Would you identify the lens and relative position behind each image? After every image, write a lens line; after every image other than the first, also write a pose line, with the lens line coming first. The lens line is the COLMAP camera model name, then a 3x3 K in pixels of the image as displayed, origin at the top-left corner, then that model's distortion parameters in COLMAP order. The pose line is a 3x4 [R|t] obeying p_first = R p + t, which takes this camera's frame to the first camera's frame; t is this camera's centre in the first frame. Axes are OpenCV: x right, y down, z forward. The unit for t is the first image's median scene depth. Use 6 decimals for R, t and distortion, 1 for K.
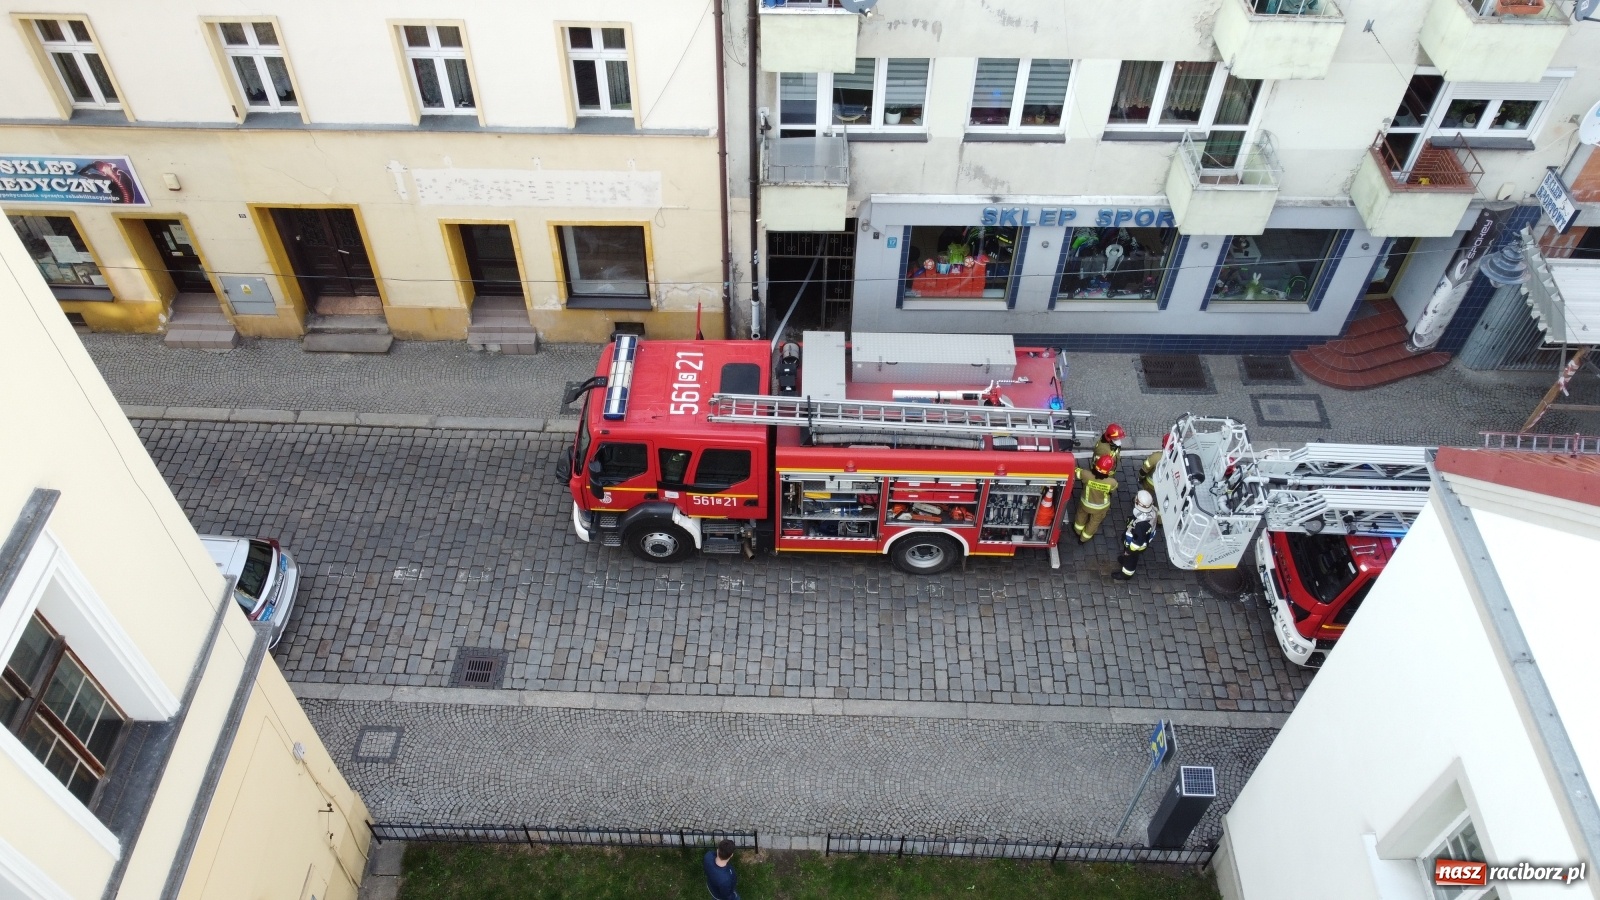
lens RADIAL K [[1215.1, 0, 800.0], [0, 1215.1, 450.0], [0, 0, 1]] dist [0.004469, -0.014712]
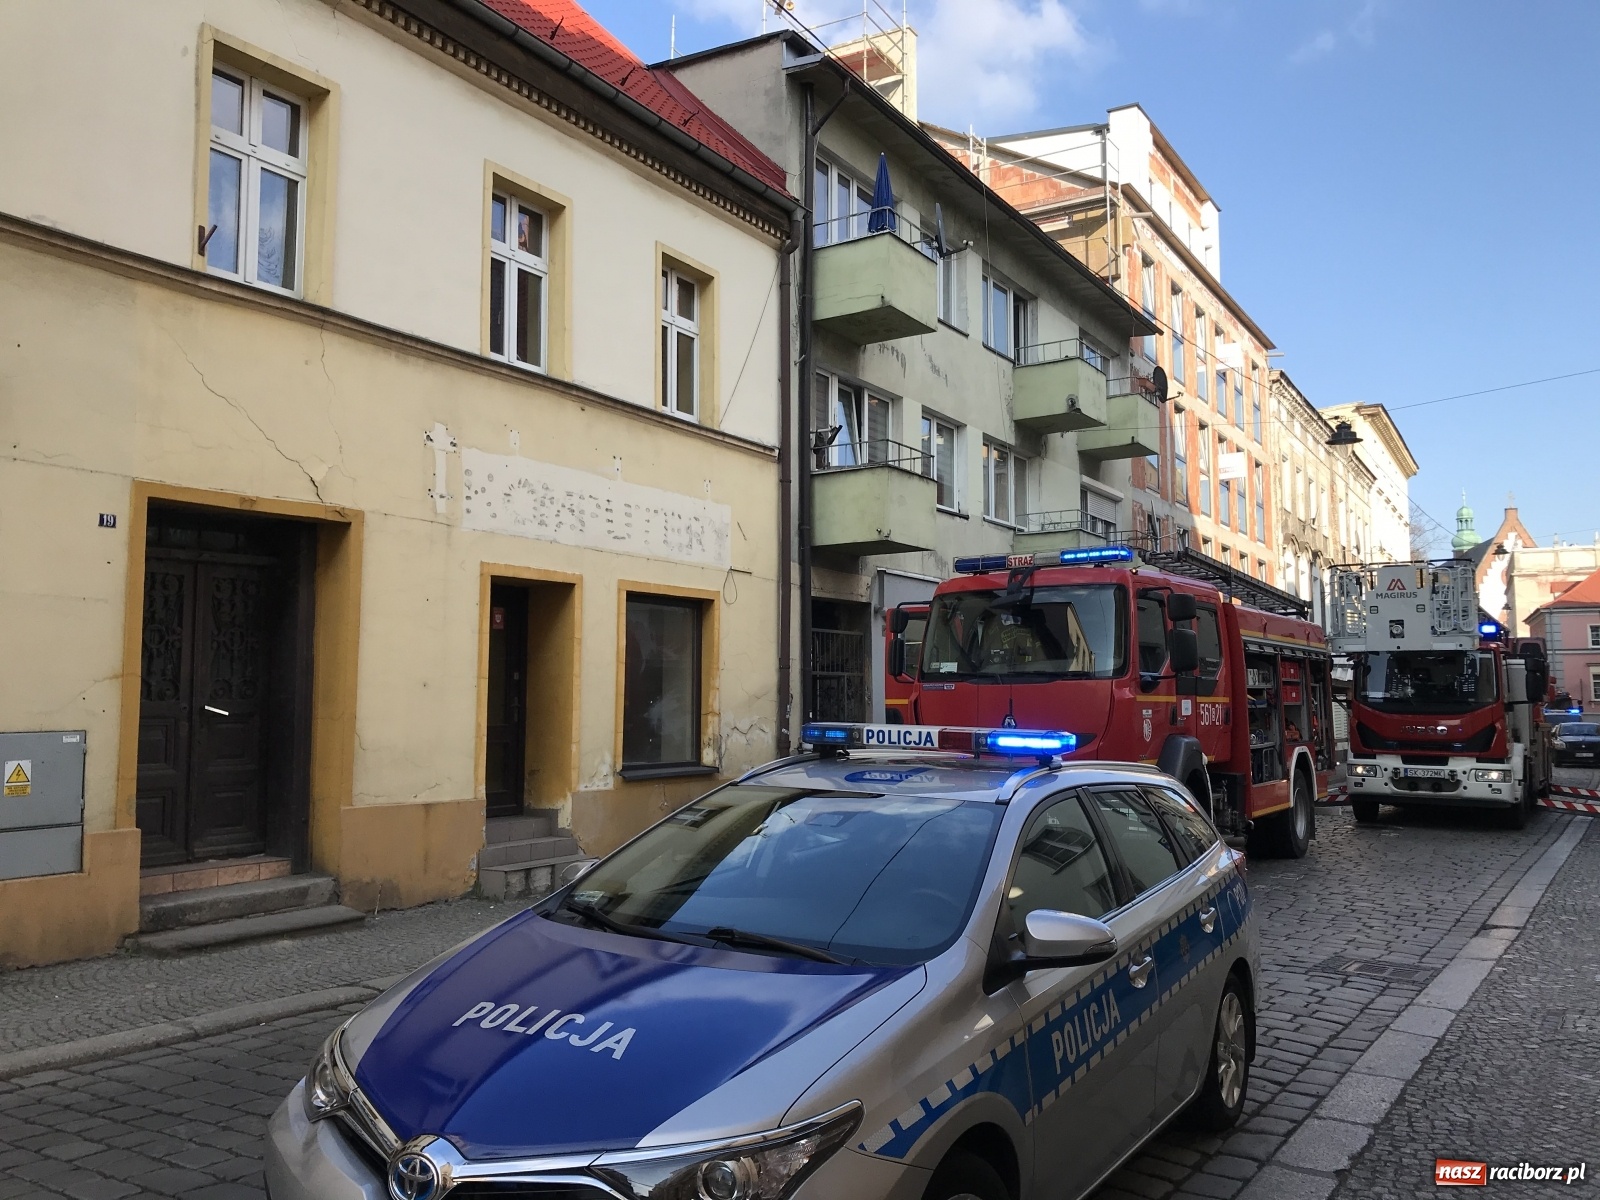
lens RADIAL K [[1315.1, 0, 792.2], [0, 1315.1, 599.0], [0, 0, 1]] dist [-0.001373, 0.057781]
pose [[0.531856, 0.052207, 0.845224, -0.752428], [0.649210, 0.615729, -0.446546, 0.164484], [-0.543742, 0.786226, 0.293586, 0.834190]]
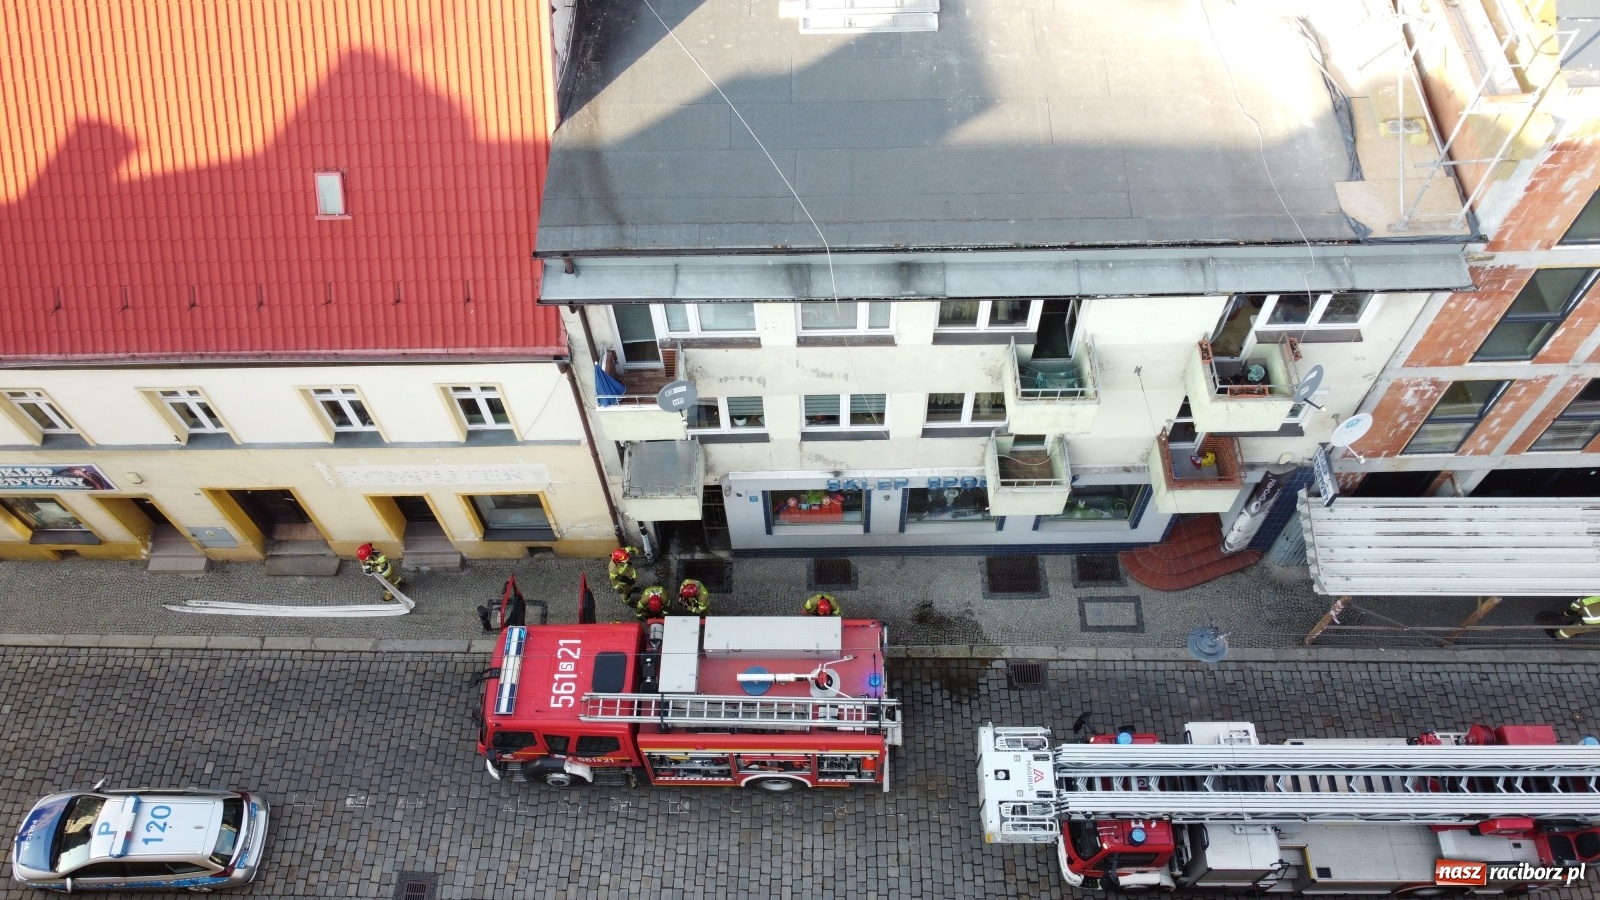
lens RADIAL K [[1215.1, 0, 800.0], [0, 1215.1, 450.0], [0, 0, 1]] dist [0.004469, -0.014712]
pose [[0.999084, -0.022328, -0.036506, 0.178175], [0.027706, 0.987657, 0.154165, -0.429819], [0.032613, -0.155035, 0.987370, -0.142031]]
